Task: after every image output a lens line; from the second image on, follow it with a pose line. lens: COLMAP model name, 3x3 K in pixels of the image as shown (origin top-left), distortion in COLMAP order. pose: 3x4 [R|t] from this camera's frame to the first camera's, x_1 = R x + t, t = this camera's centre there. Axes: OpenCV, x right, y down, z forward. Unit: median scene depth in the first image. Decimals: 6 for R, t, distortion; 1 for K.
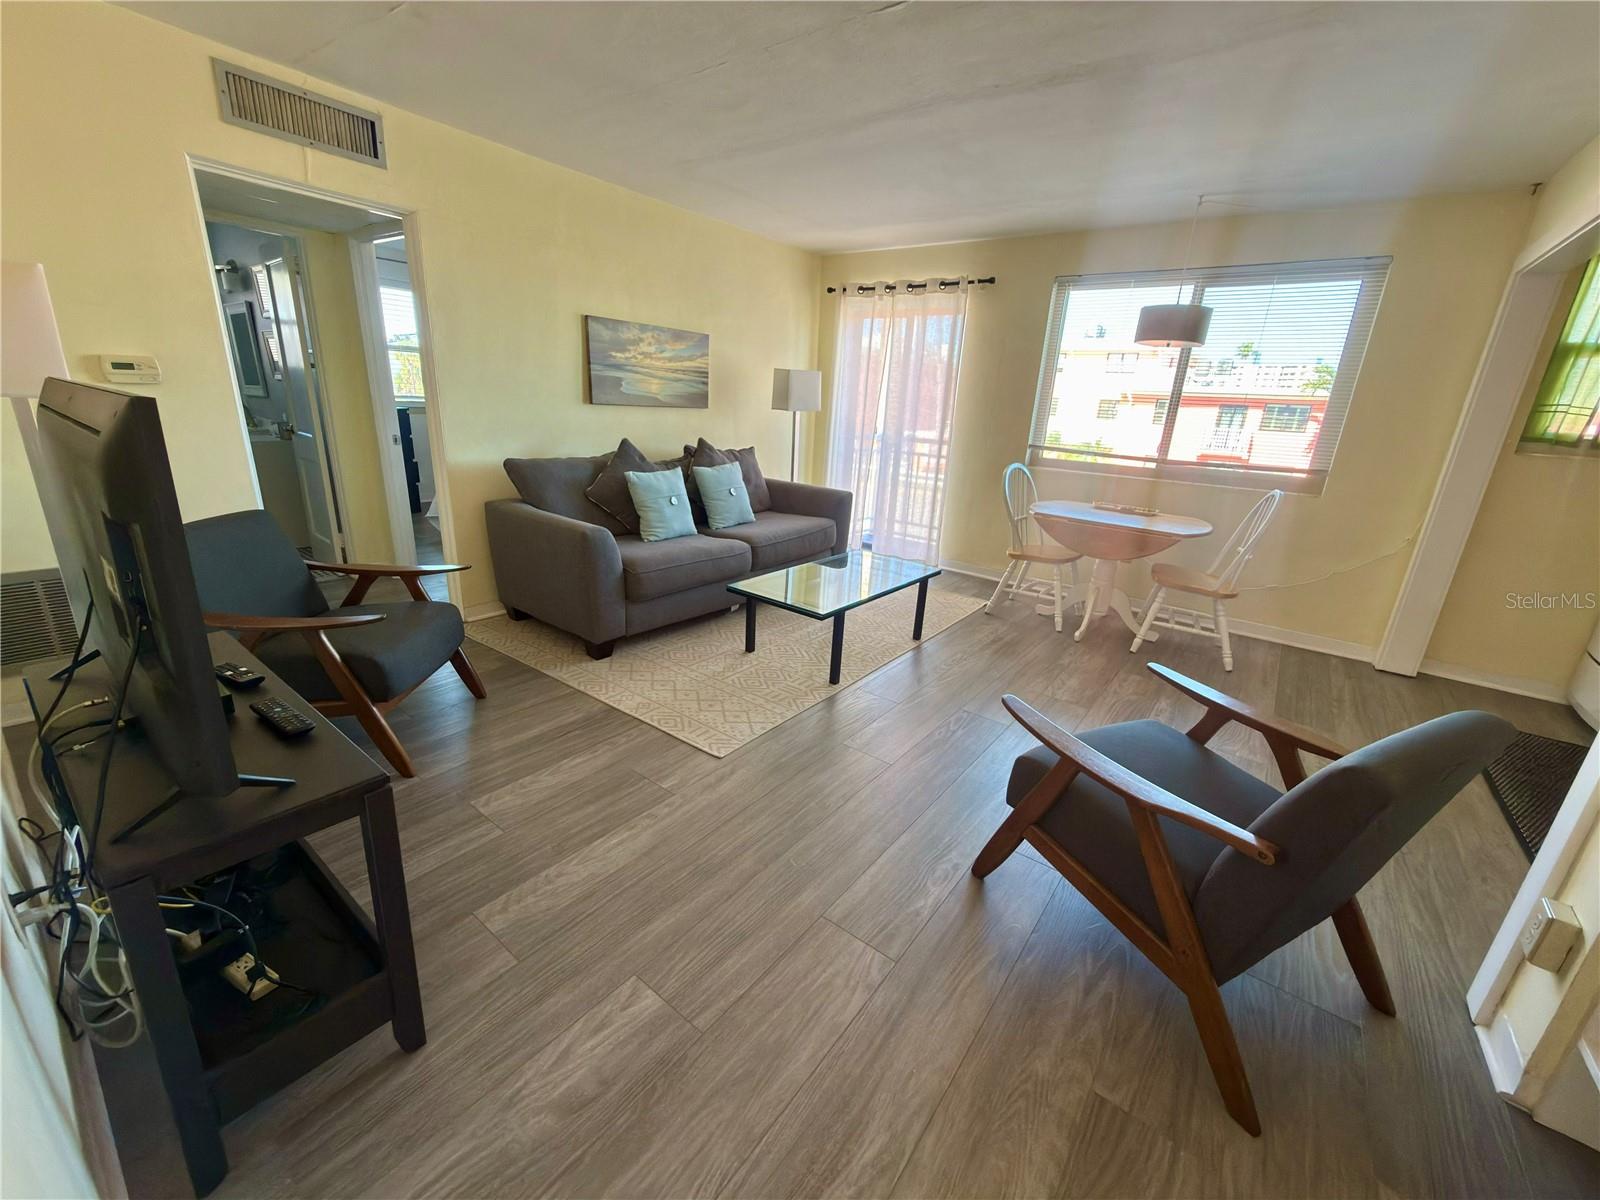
lens RADIAL K [[637.9, 0, 800.0], [0, 637.9, 600.0], [0, 0, 1]] dist [0.000244, -0.000166]
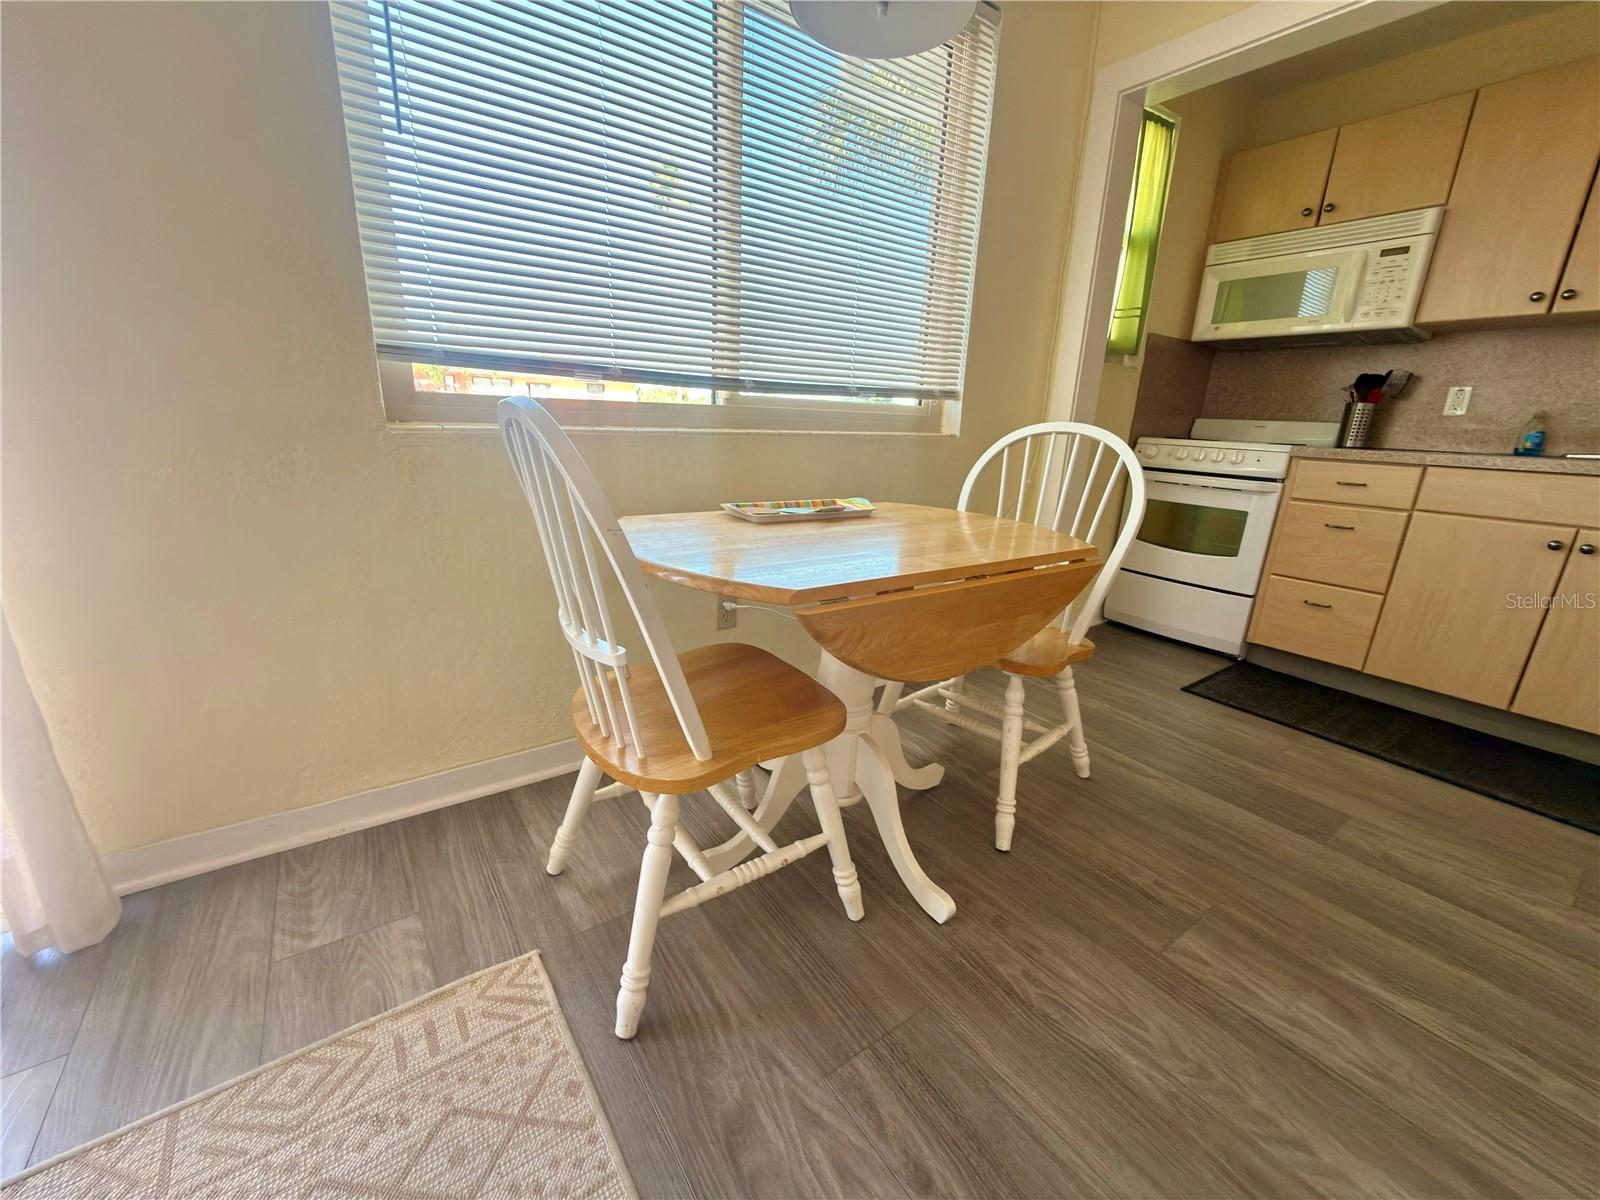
lens RADIAL K [[631.9, 0, 795.5], [0, 631.9, 599.8], [0, 0, 1]] dist [-0.002031, -0.000011]
pose [[0.300407, -0.305206, 0.903662, 0.183667], [0.269037, 0.936066, 0.226714, -0.212386], [-0.915082, 0.175012, 0.363312, 1.037130]]
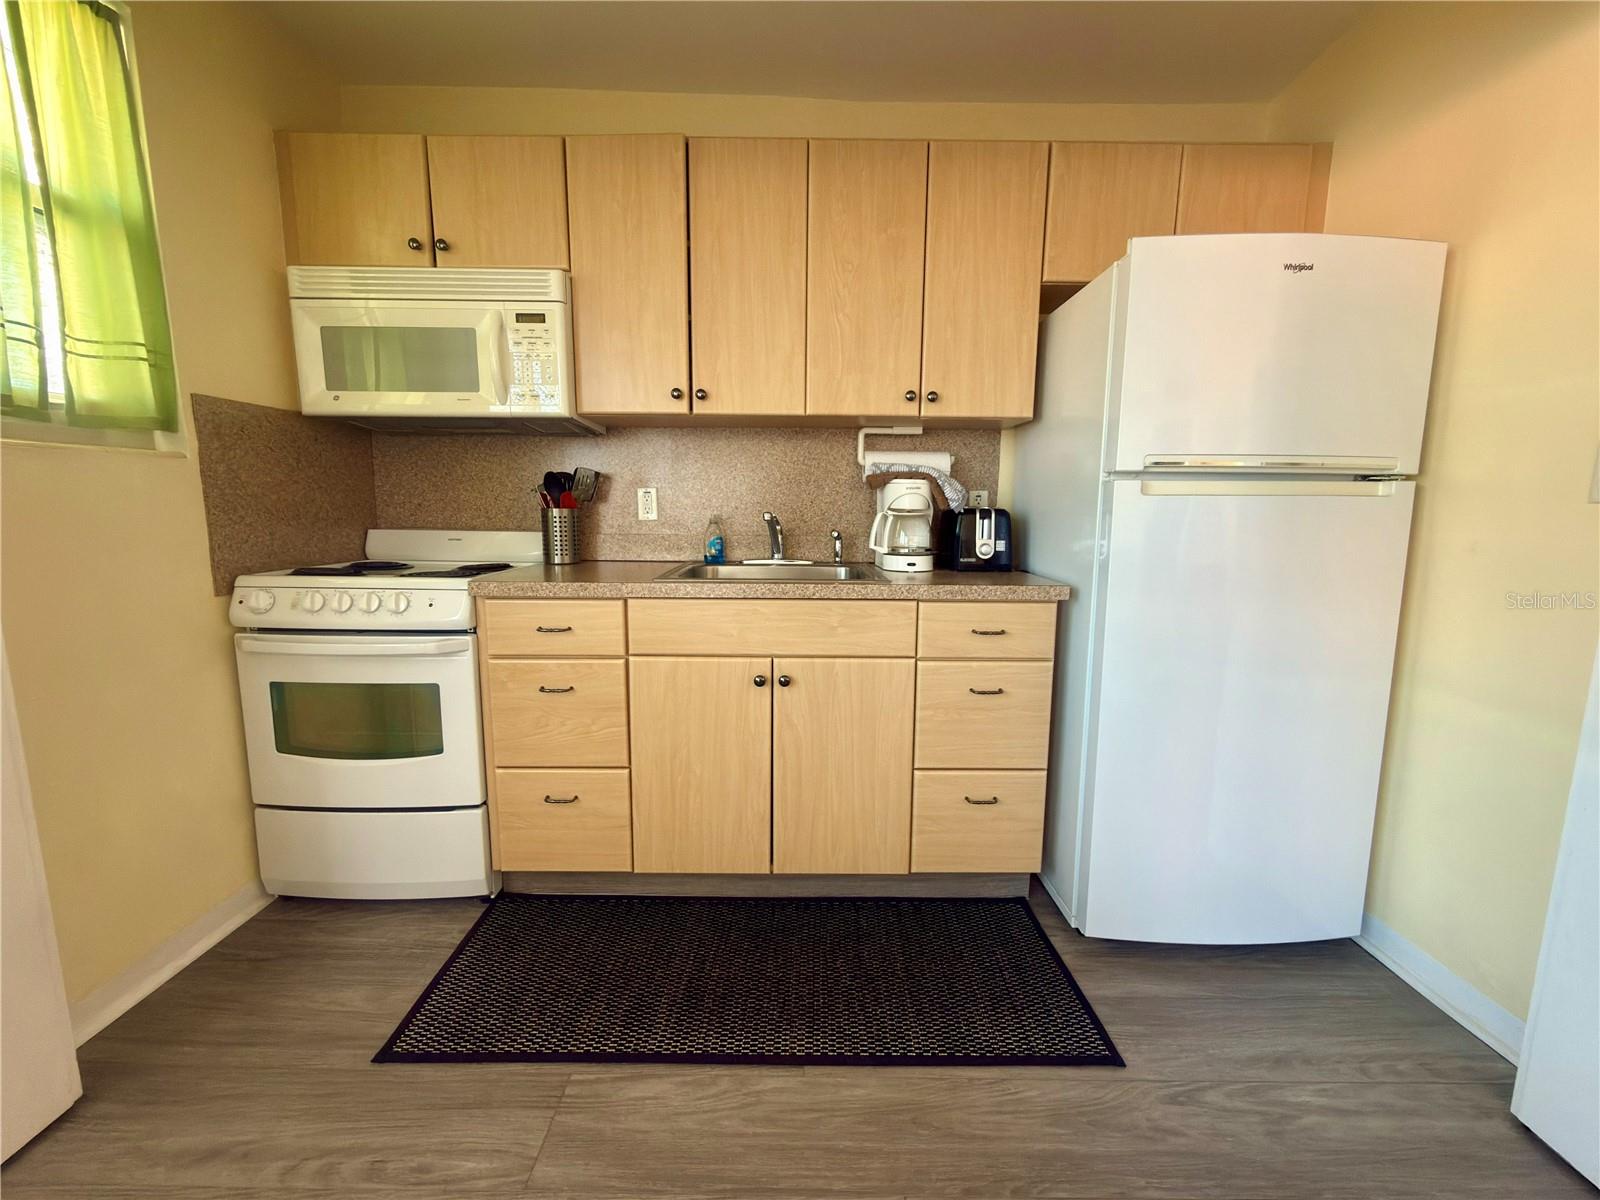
lens RADIAL K [[649.3, 0, 800.0], [0, 649.3, 600.0], [0, 0, 1]] dist [-0.001816, -0.000219]
pose [[-0.608487, -0.173600, 0.774343, 0.528828], [0.201505, 0.909996, 0.362357, -0.174127], [-0.767554, 0.376524, -0.518739, 0.816560]]
